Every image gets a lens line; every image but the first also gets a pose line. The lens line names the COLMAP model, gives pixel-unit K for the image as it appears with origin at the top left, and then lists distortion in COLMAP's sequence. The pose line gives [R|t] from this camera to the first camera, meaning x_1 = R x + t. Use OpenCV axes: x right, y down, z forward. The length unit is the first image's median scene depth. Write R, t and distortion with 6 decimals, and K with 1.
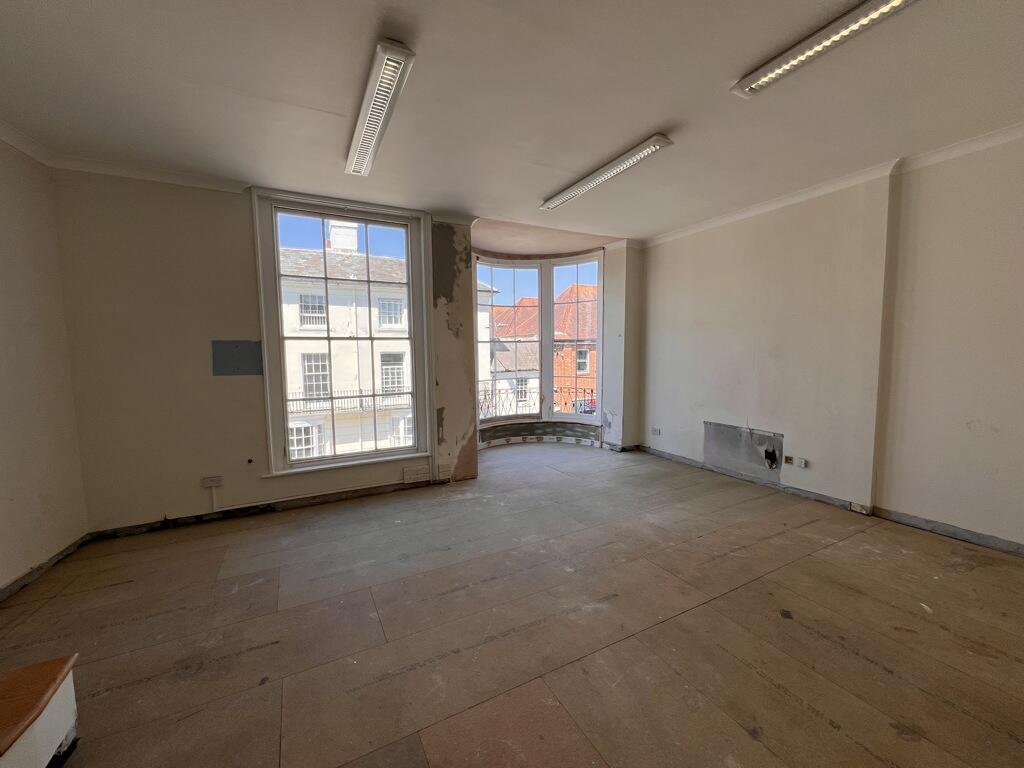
lens RADIAL K [[412.8, 0, 513.7], [0, 412.8, 381.9], [0, 0, 1]] dist [0.000350, 0.000480]
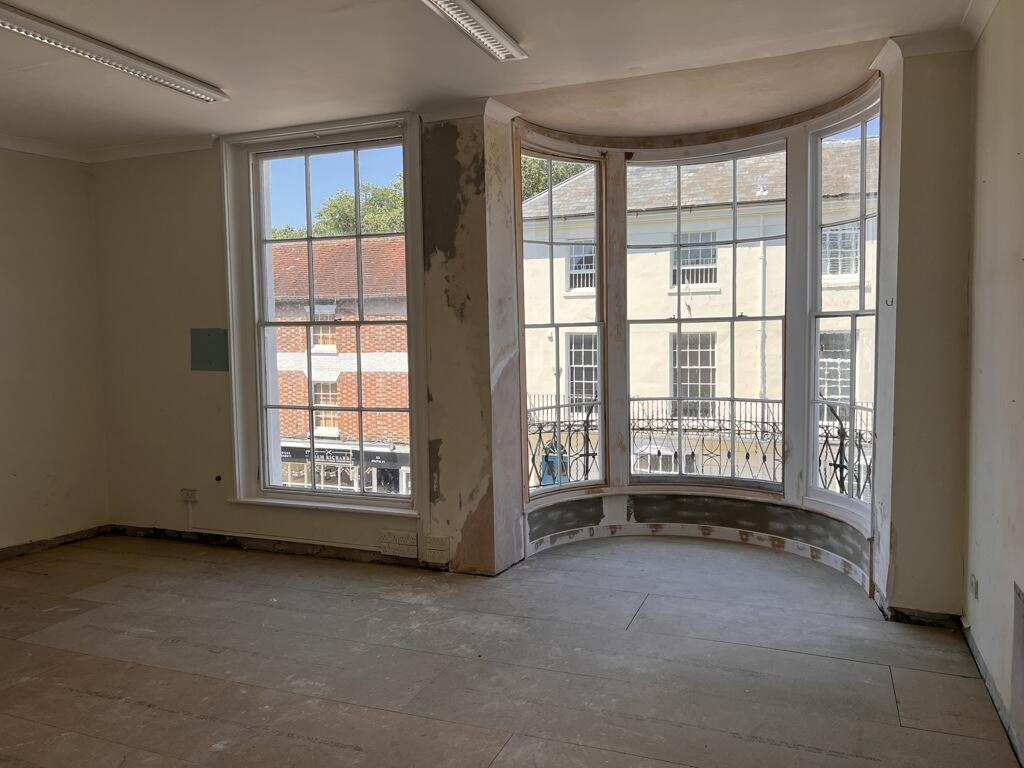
lens RADIAL K [[774.7, 0, 513.1], [0, 774.7, 375.1], [0, 0, 1]] dist [0.049030, -0.042482]
pose [[0.642910, 0.046381, -0.764536, 0.750093], [-0.052711, 0.998478, 0.016247, -0.053829], [0.764126, 0.029855, 0.644376, 0.384829]]
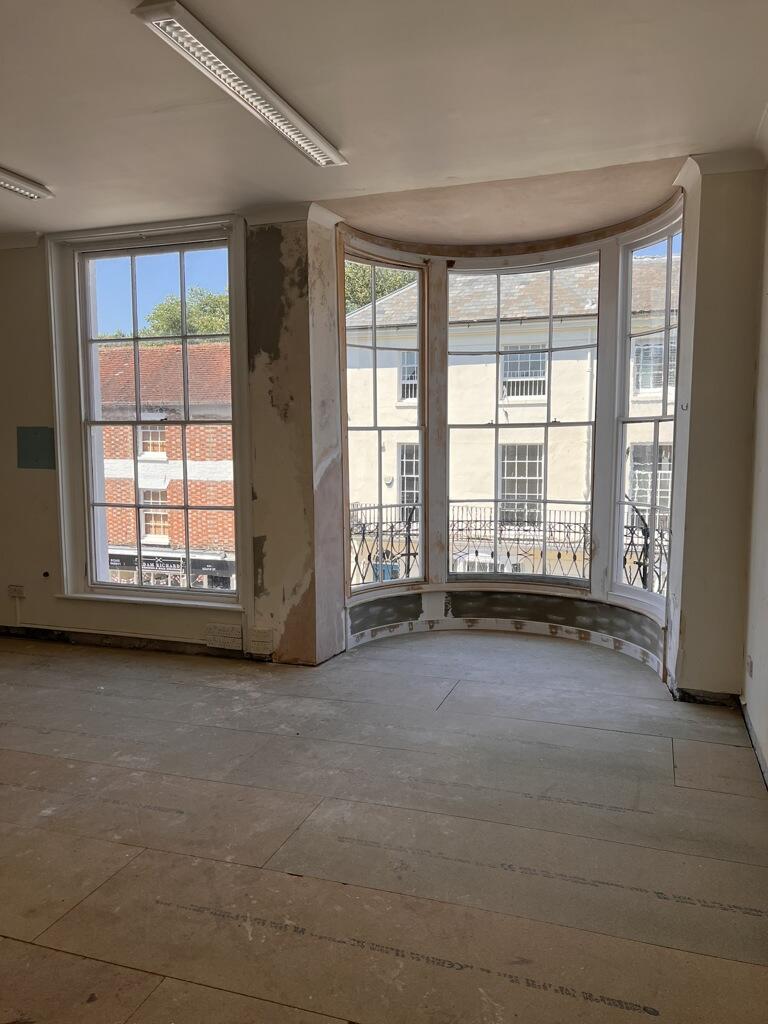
lens RADIAL K [[774.7, 0, 386.5], [0, 774.7, 514.7], [0, 0, 1]] dist [0.049030, -0.042482]
pose [[0.680012, 0.077961, -0.729044, 0.799735], [-0.062462, 0.996876, 0.048341, -0.036289], [0.730536, 0.012665, 0.682757, 0.368985]]
